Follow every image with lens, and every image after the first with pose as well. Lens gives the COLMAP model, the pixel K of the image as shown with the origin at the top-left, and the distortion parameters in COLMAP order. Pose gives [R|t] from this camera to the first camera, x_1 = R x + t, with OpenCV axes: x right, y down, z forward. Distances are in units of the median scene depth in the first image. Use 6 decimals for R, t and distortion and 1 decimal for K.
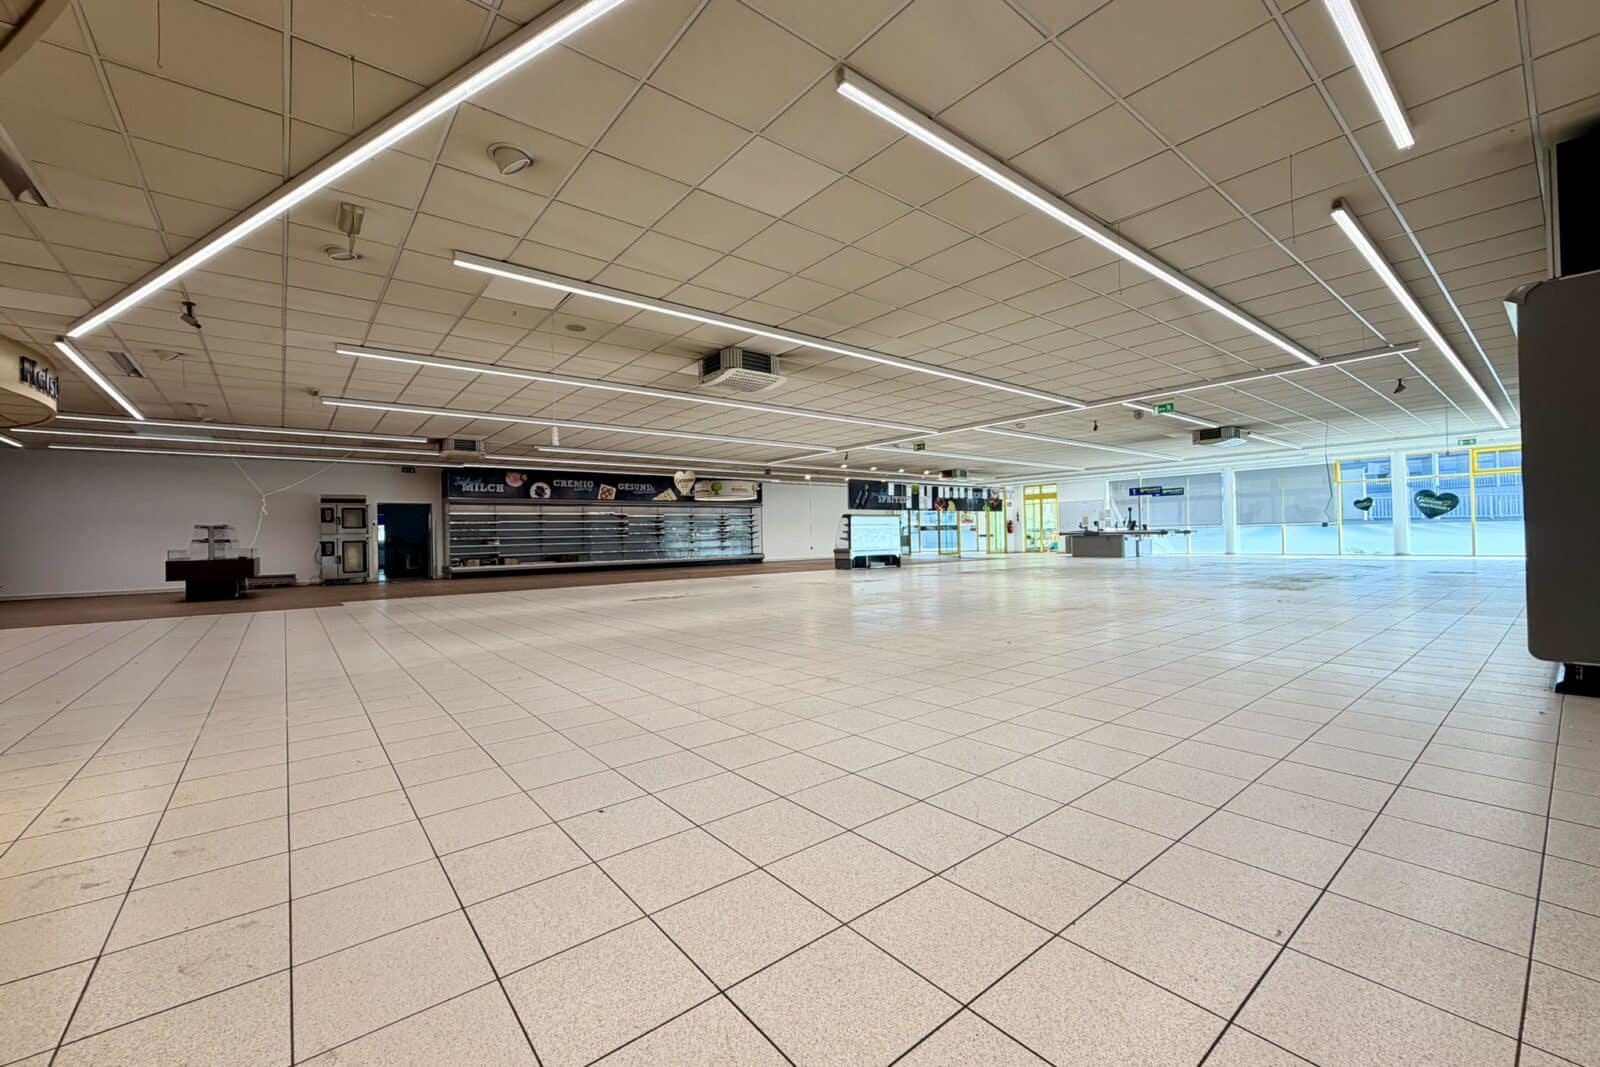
lens RADIAL K [[636.3, 0, 793.5], [0, 636.3, 533.0], [0, 0, 1]] dist [-0.001431, 0.000462]
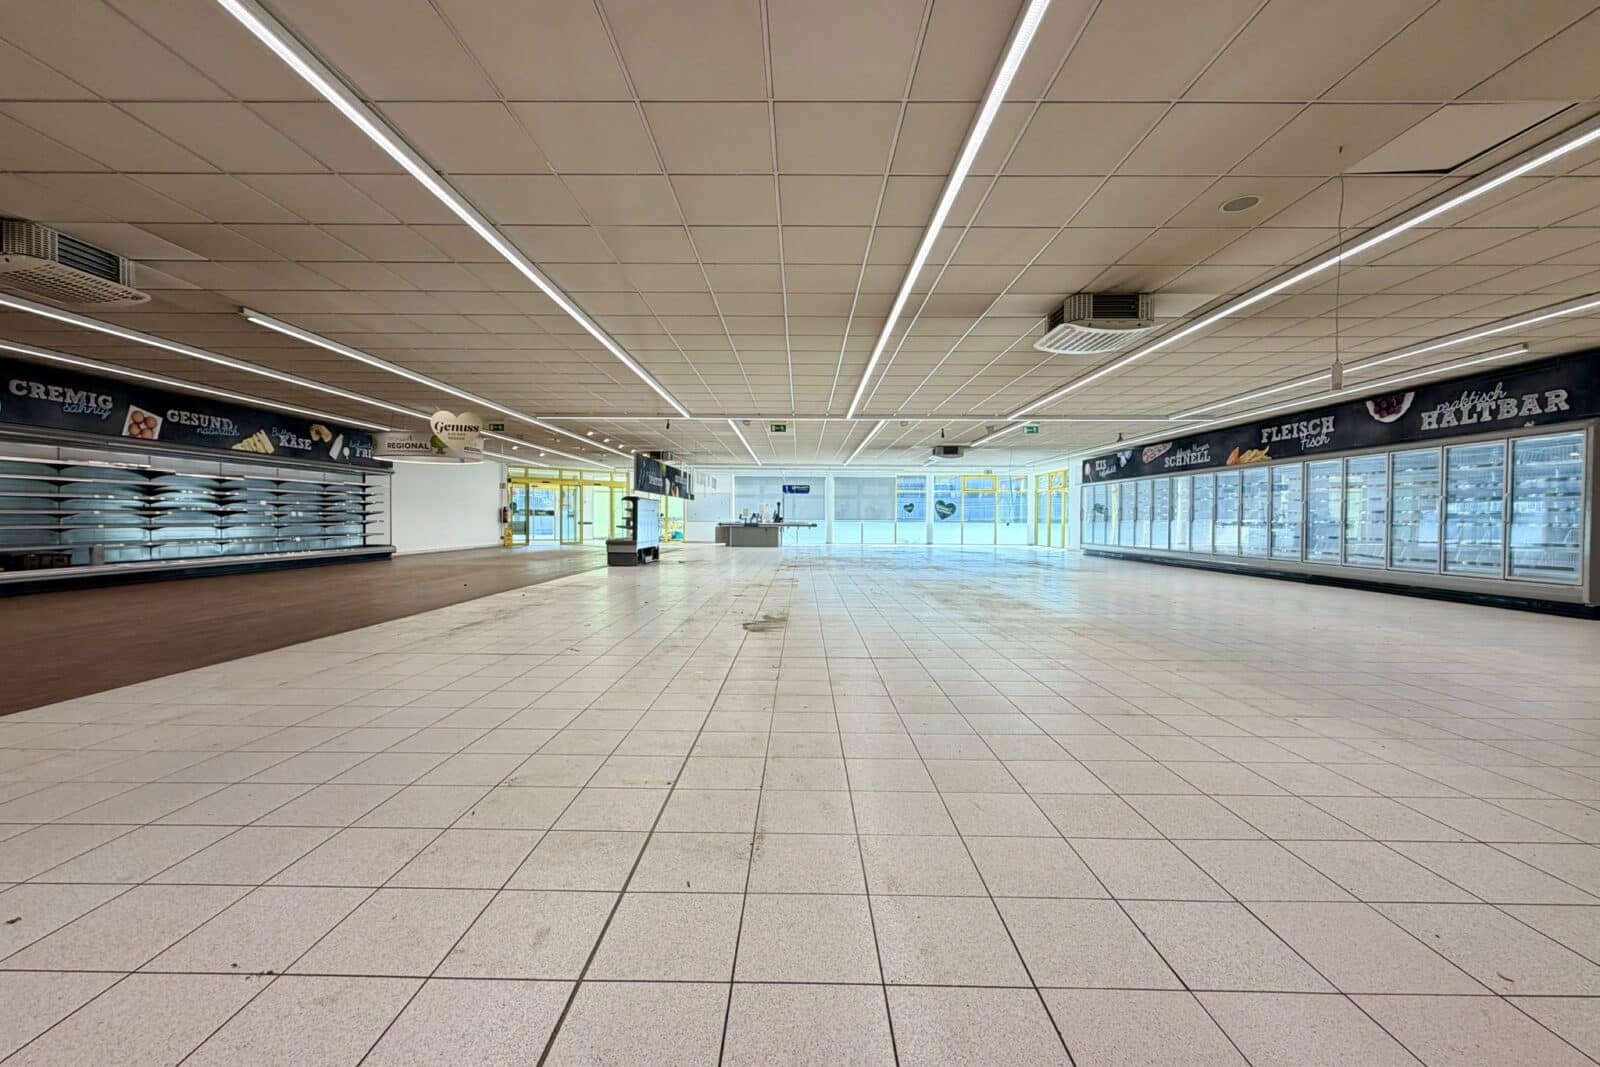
lens RADIAL K [[636.3, 0, 793.5], [0, 636.3, 533.0], [0, 0, 1]] dist [-0.001431, 0.000462]
pose [[0.631658, 0.007955, 0.775206, -0.354445], [-0.025600, 0.999616, 0.010601, 0.002079], [-0.774824, -0.026541, 0.631619, 0.301028]]
